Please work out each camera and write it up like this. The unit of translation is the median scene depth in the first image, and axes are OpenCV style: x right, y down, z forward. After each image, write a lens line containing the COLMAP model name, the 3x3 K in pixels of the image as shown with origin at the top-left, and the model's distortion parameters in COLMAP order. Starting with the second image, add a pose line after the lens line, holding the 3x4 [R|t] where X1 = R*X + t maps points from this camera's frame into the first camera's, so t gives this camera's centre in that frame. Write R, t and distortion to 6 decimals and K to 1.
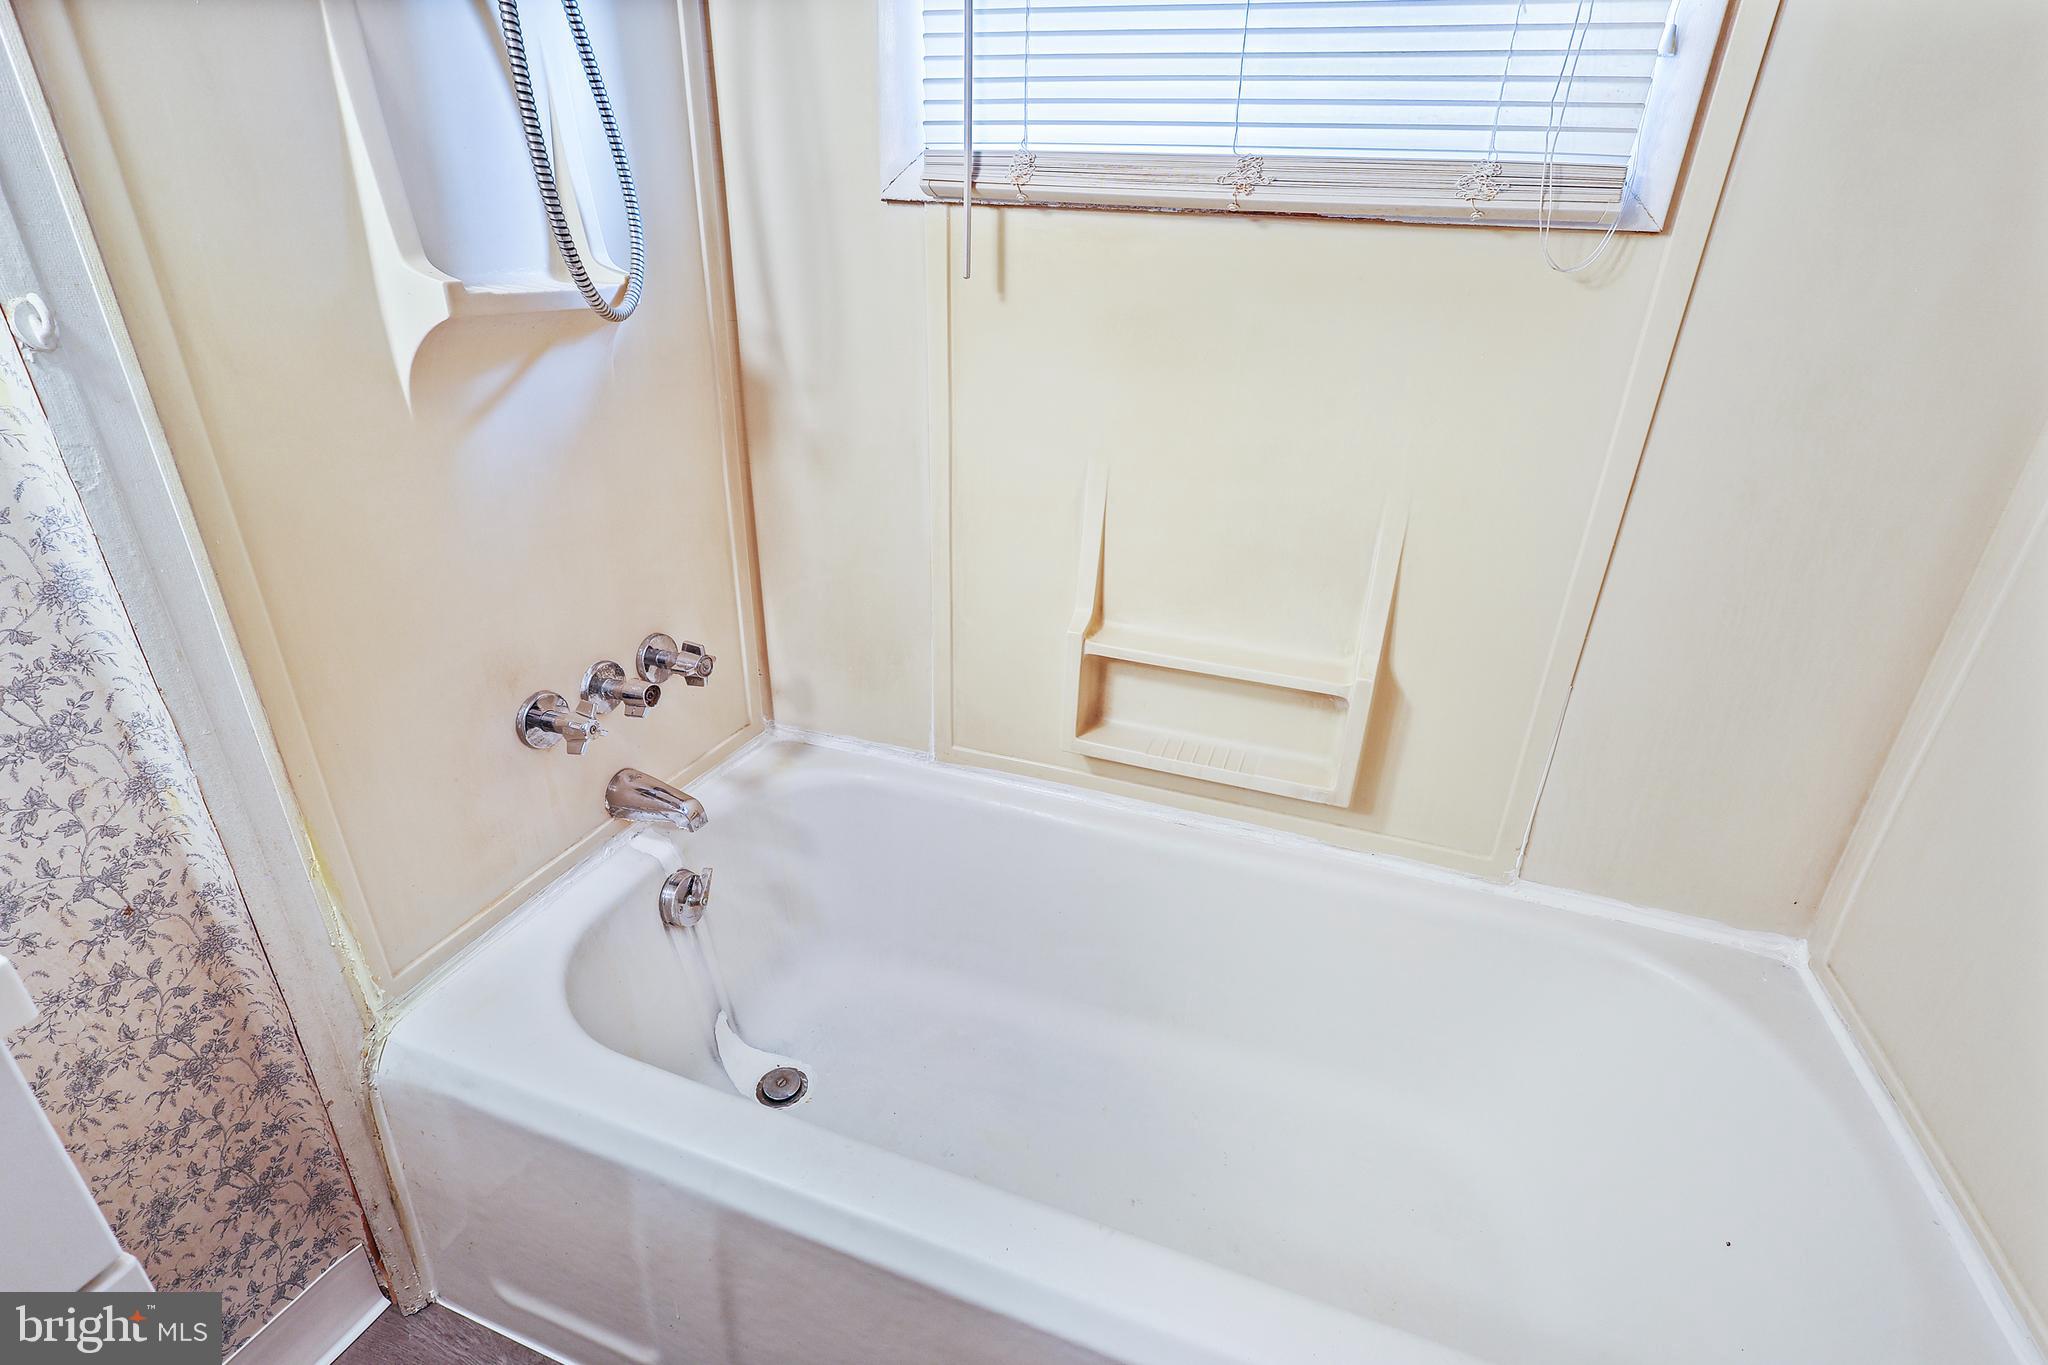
lens RADIAL K [[961.2, 0, 1024.0], [0, 961.2, 682.5], [0, 0, 1]] dist [-0.000545, 0.005797]
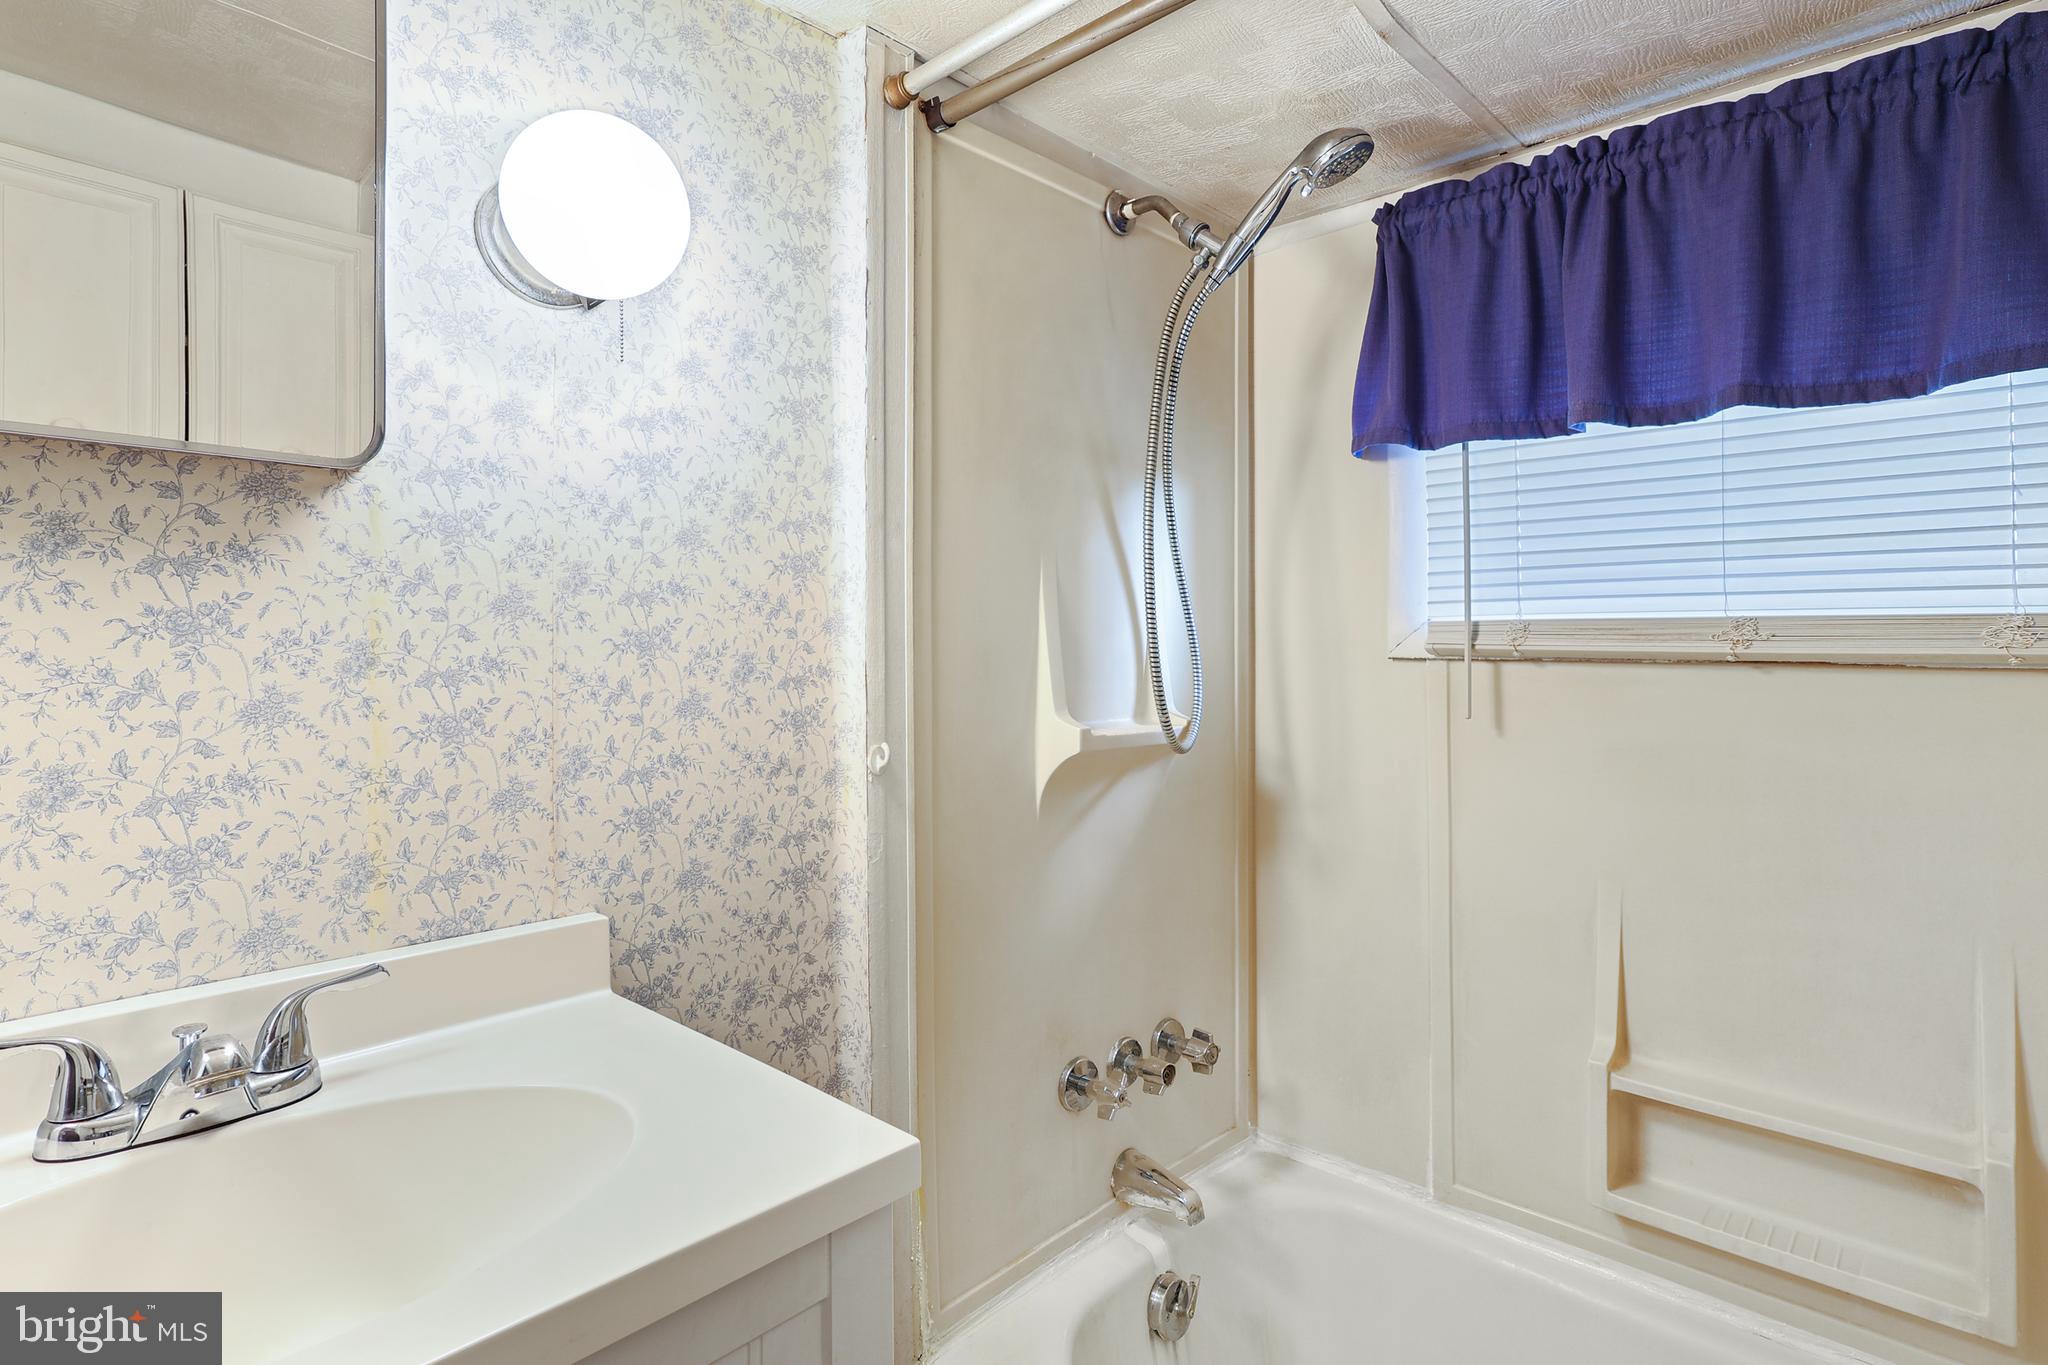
lens RADIAL K [[1002.2, 0, 1051.8], [0, 1002.2, 639.1], [0, 0, 1]] dist [-0.003037, 0.000821]
pose [[0.921791, -0.038254, -0.385795, -0.049202], [-0.136372, 0.899528, -0.415032, 0.058243], [0.362910, 0.435185, 0.823960, -0.202310]]
